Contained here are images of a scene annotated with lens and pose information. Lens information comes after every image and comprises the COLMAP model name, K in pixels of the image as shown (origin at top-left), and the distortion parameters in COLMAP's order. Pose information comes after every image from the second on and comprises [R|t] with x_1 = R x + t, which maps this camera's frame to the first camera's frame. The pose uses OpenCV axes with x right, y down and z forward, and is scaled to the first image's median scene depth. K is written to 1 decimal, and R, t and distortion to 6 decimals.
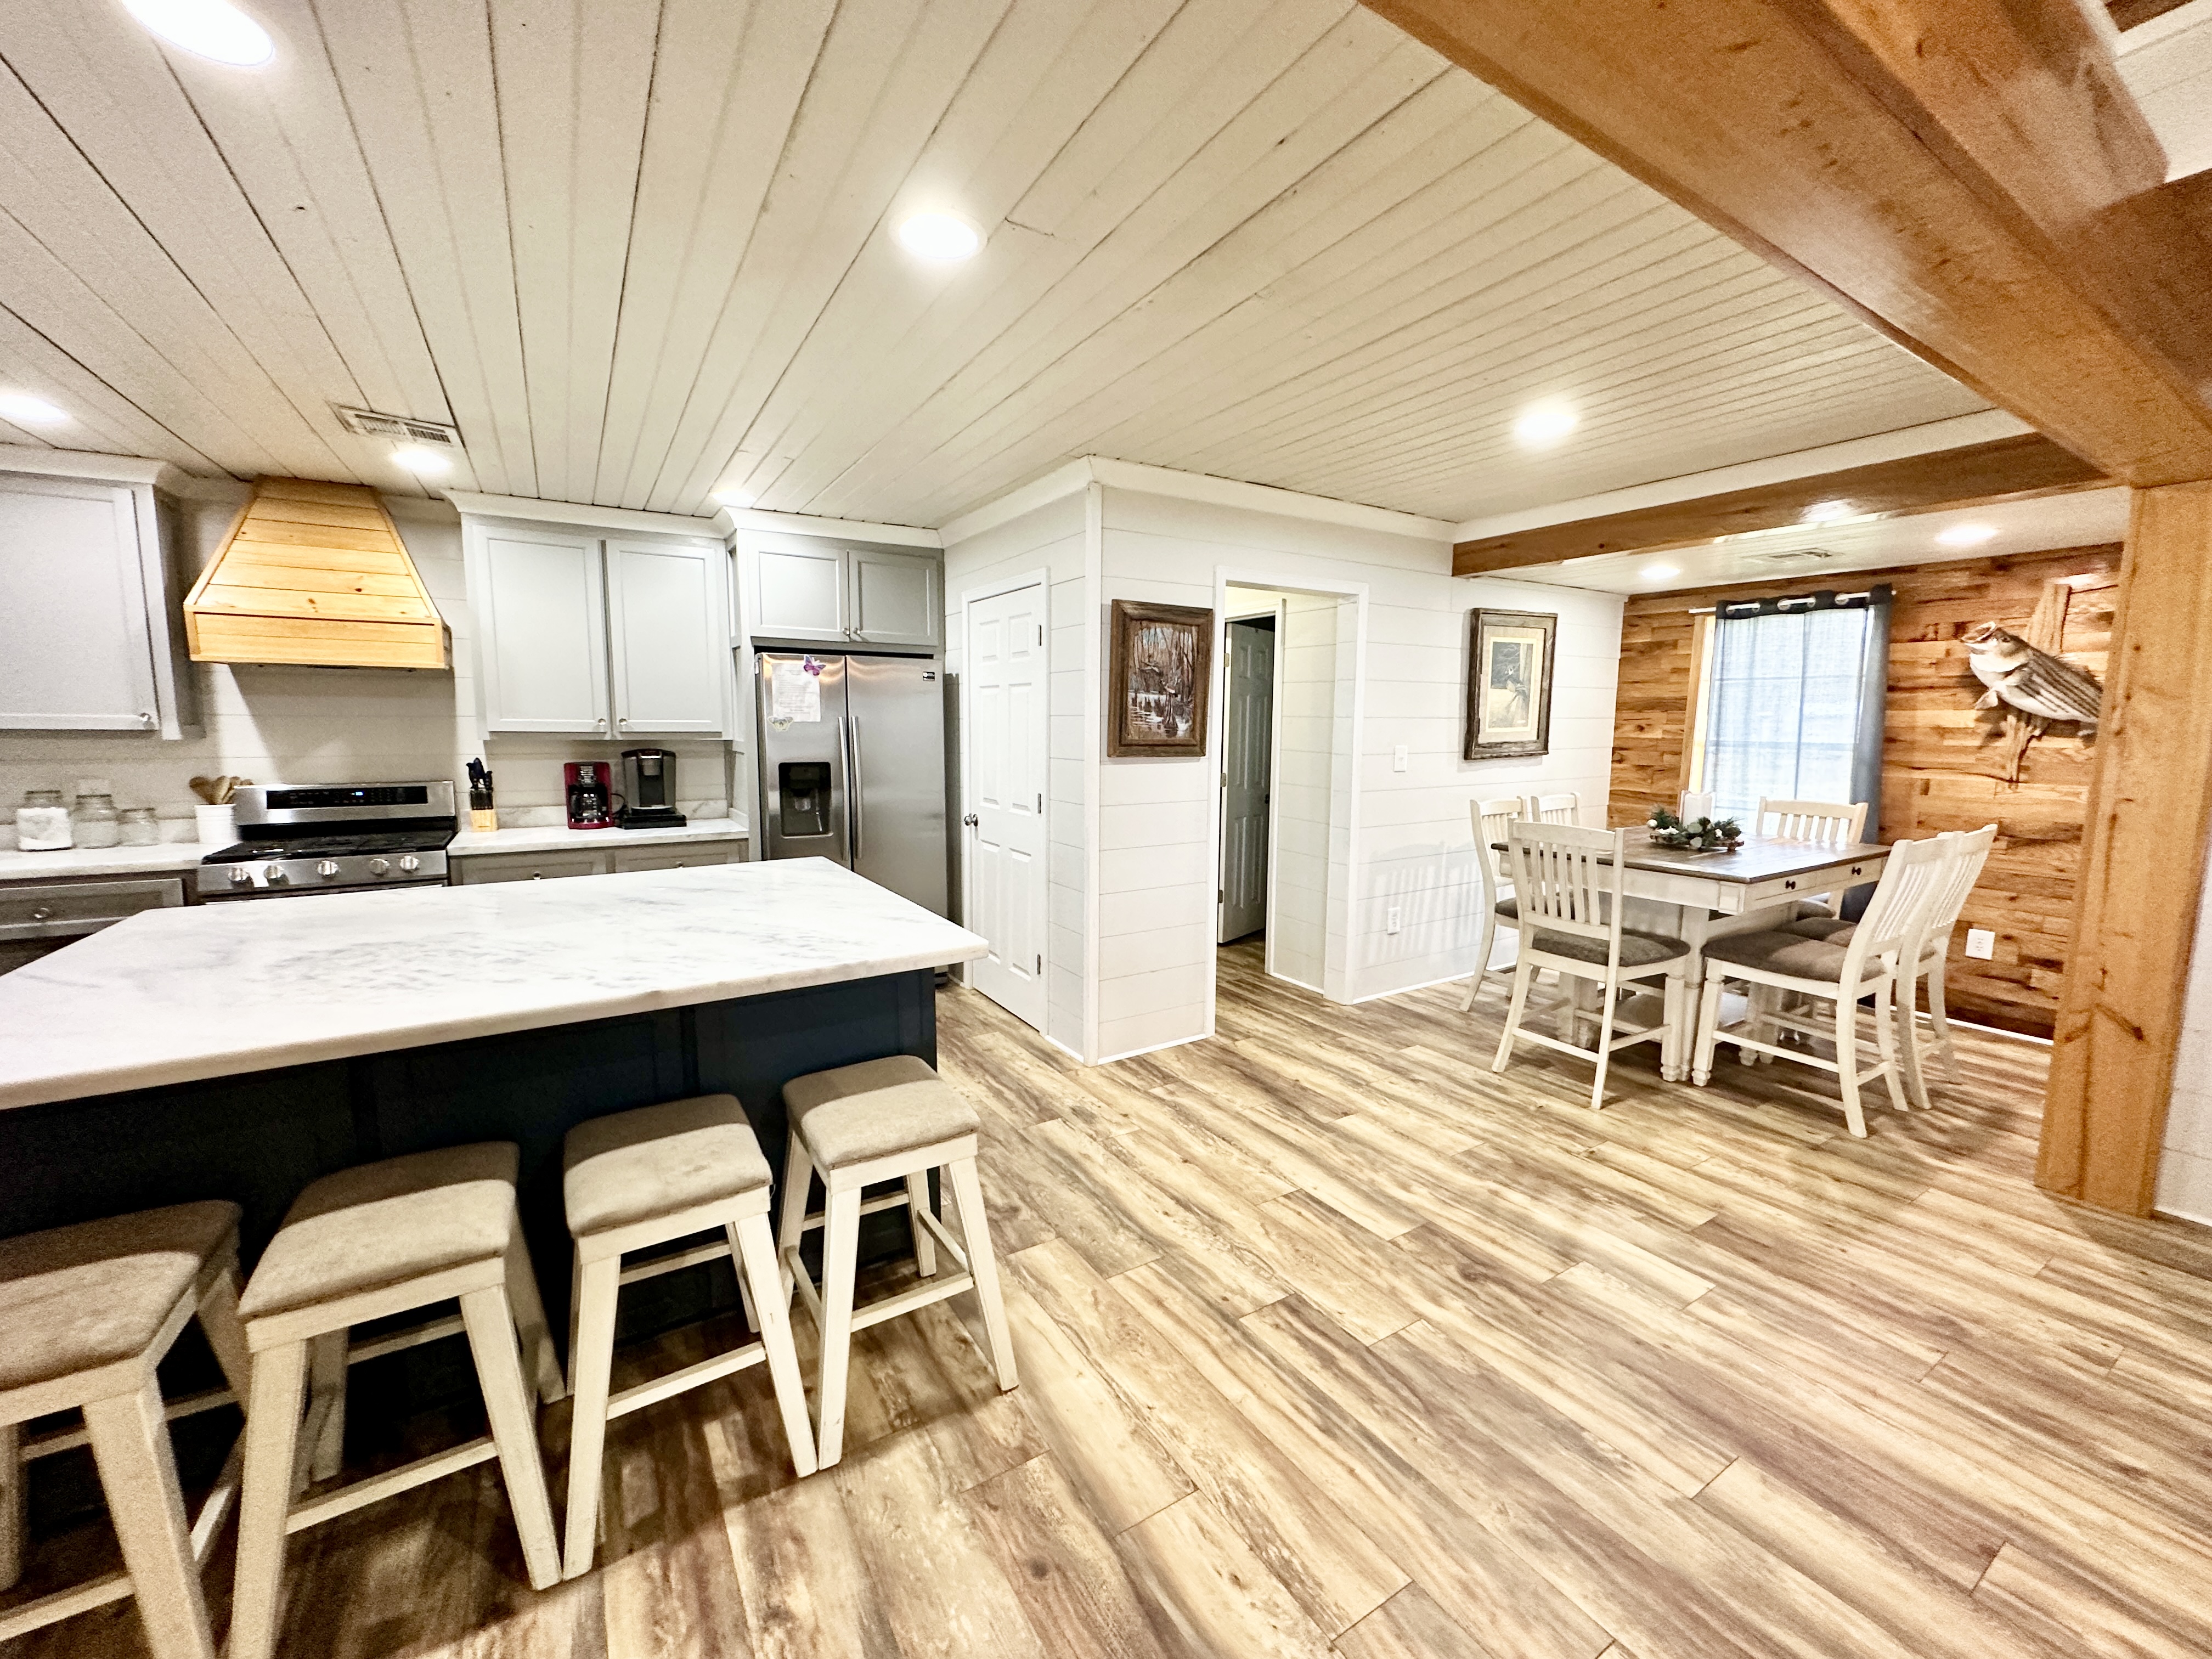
lens RADIAL K [[882.8, 0, 1108.2], [0, 882.8, 829.3], [0, 0, 1]] dist [-0.002548, 0.000736]
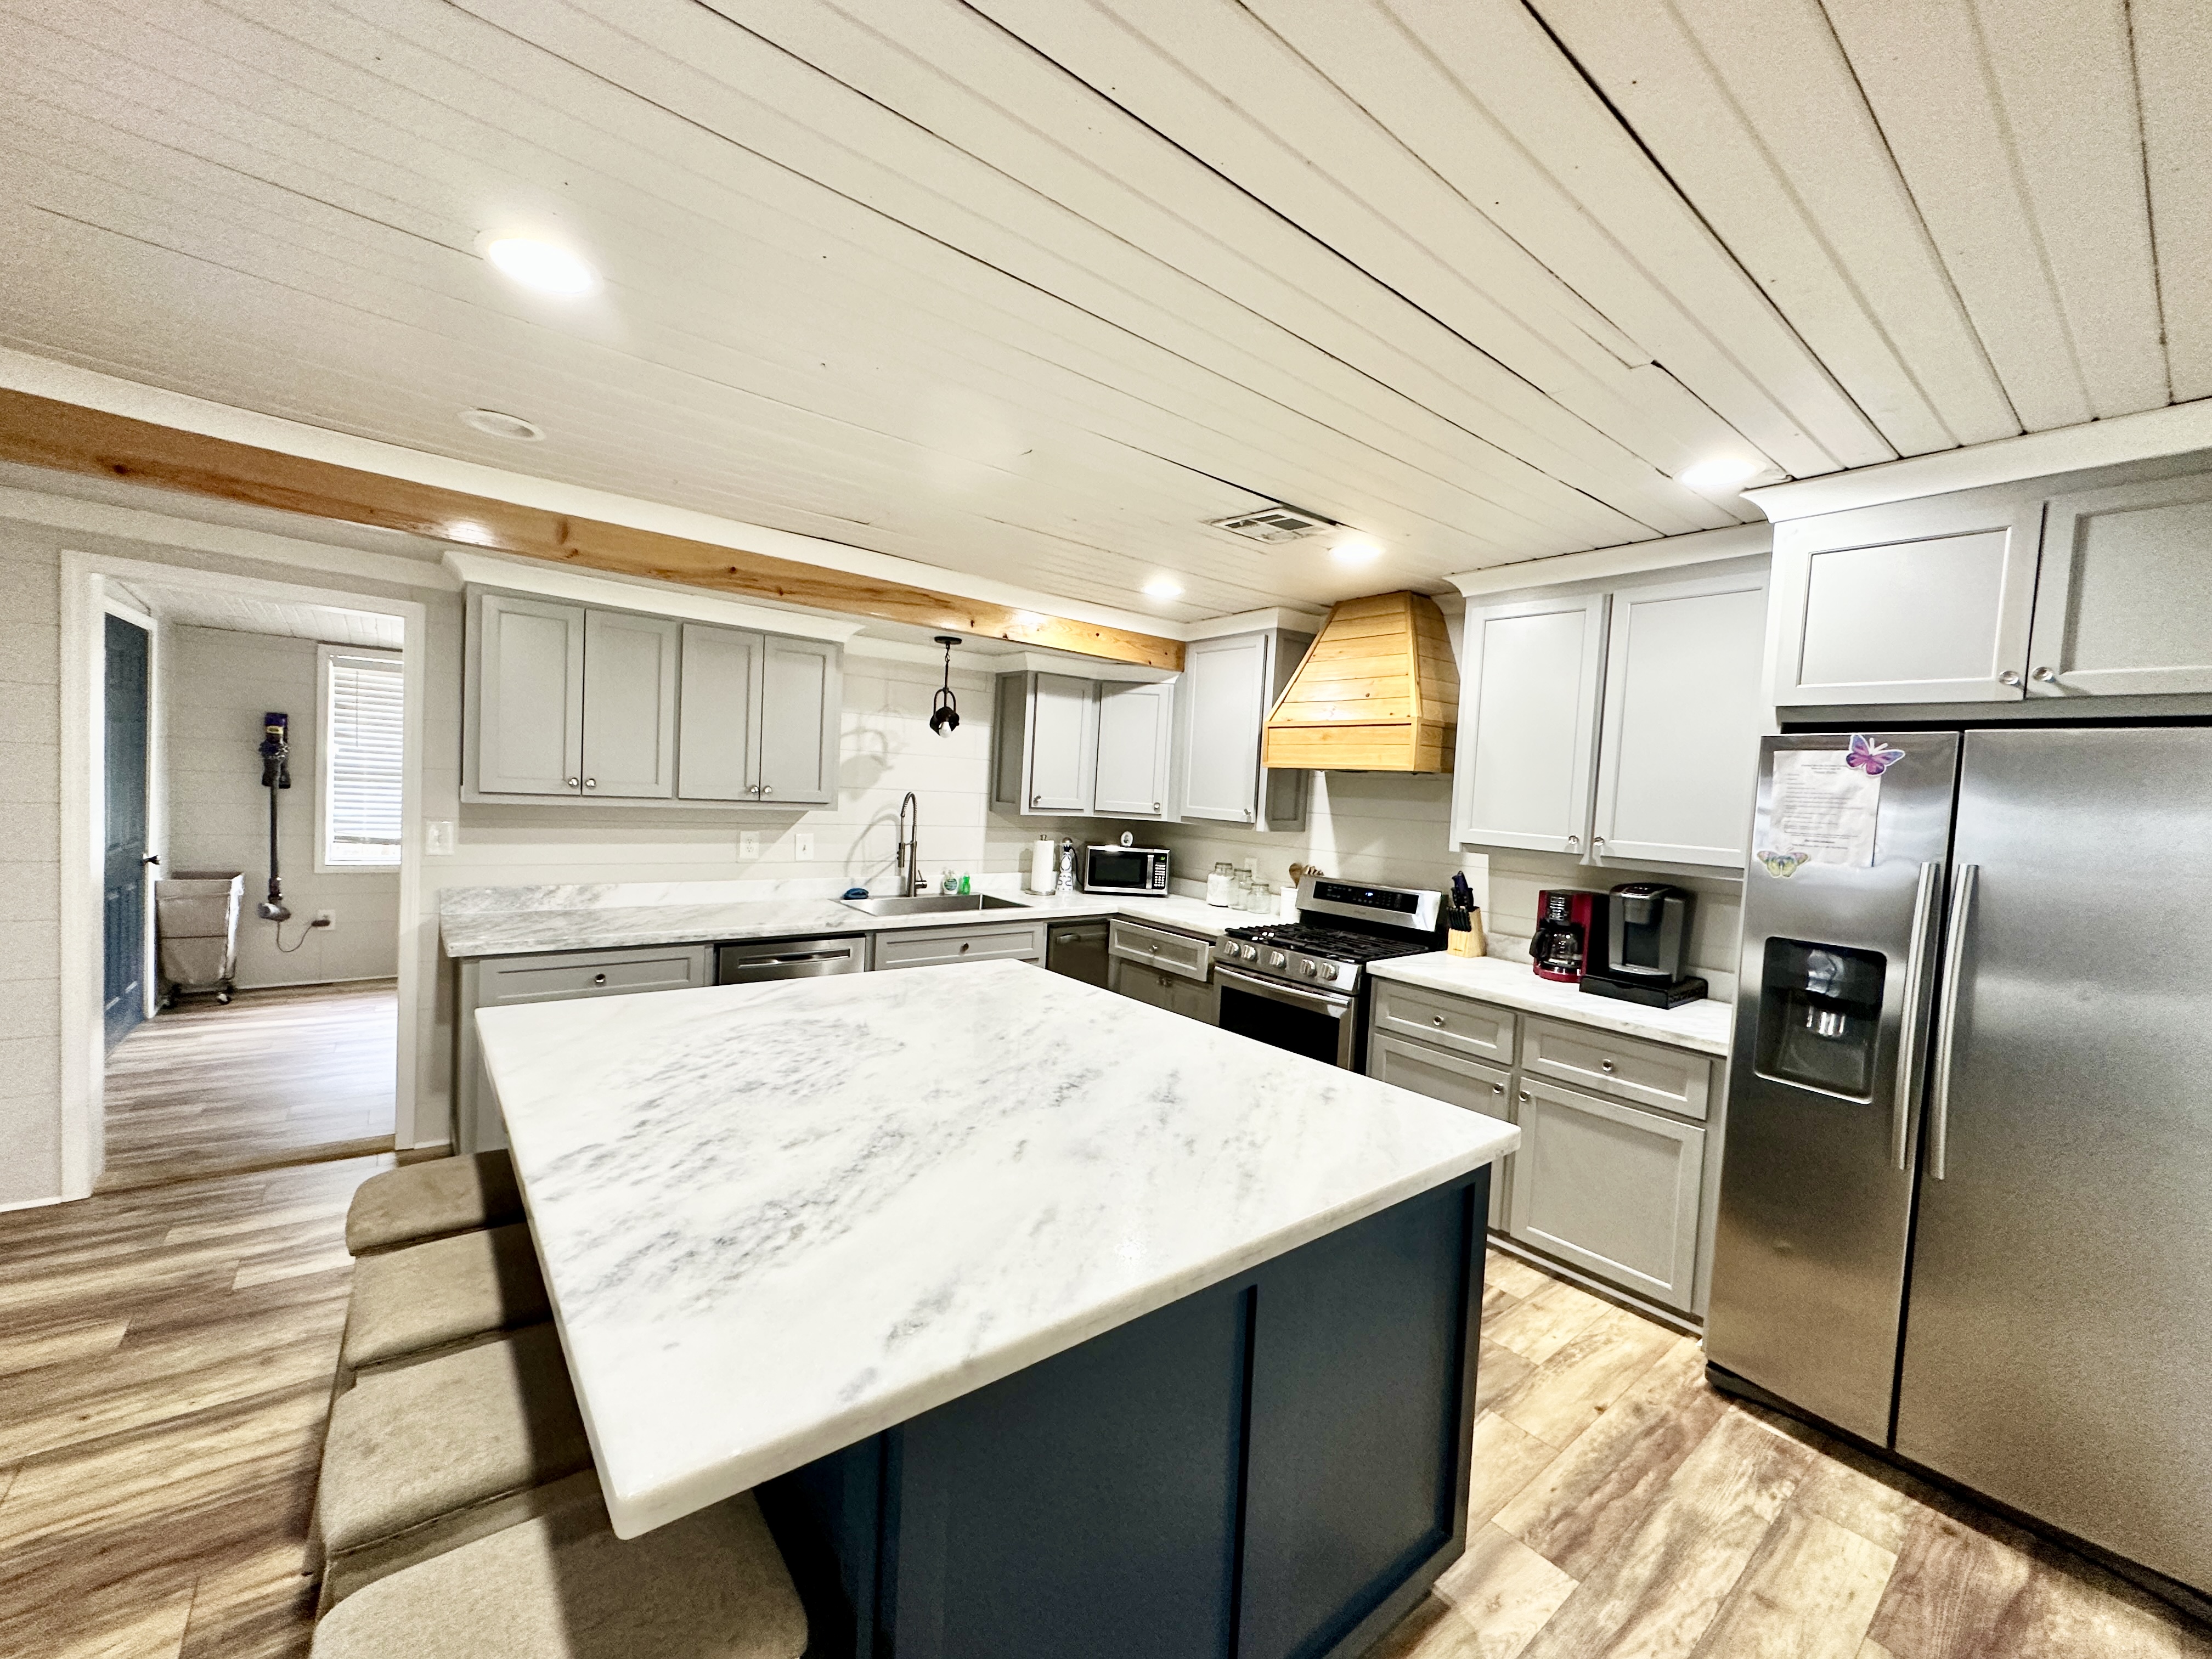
lens RADIAL K [[882.8, 0, 1107.6], [0, 882.8, 829.3], [0, 0, 1]] dist [-0.002548, 0.000736]
pose [[0.115830, 0.050247, -0.991997, 0.112504], [-0.168711, 0.985203, 0.030203, -0.091126], [0.978836, 0.163863, 0.122593, 0.552239]]
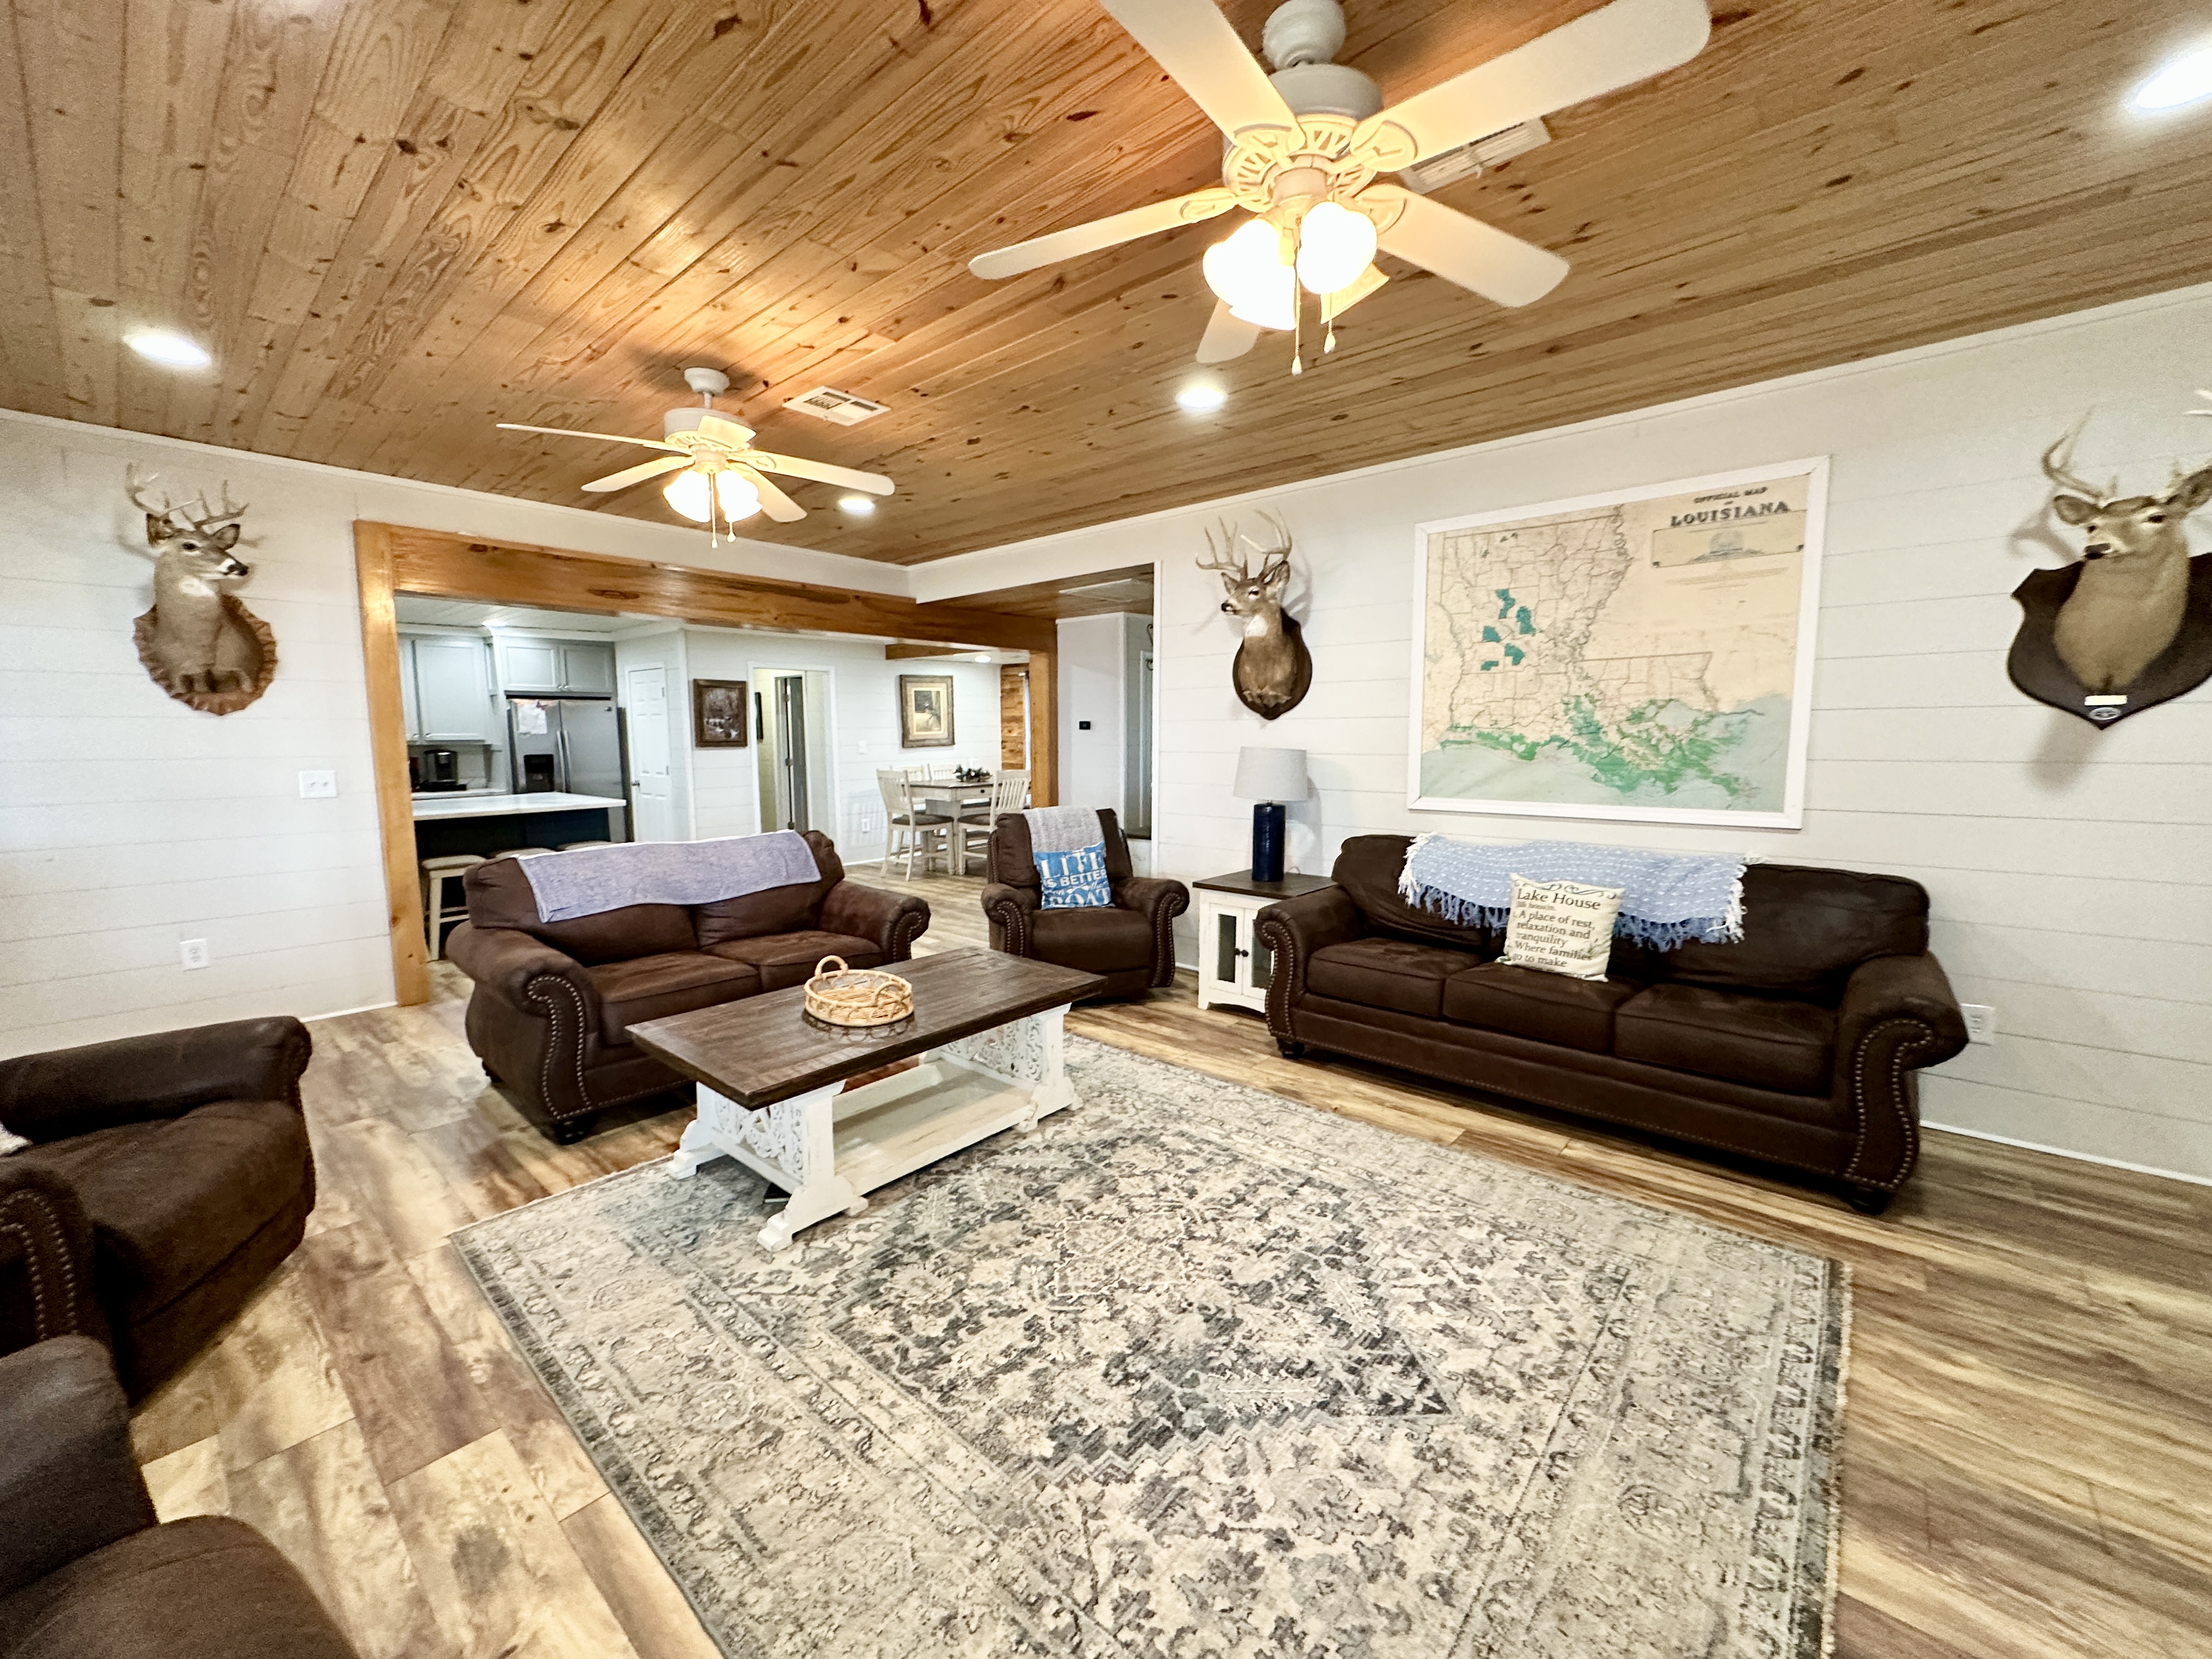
lens RADIAL K [[882.8, 0, 1107.2], [0, 882.8, 829.1], [0, 0, 1]] dist [-0.002548, 0.000736]
pose [[0.956918, -0.044388, 0.286946, 0.308300], [0.046866, 0.998900, -0.001768, 0.159705], [-0.286551, 0.015140, 0.957945, -1.290355]]
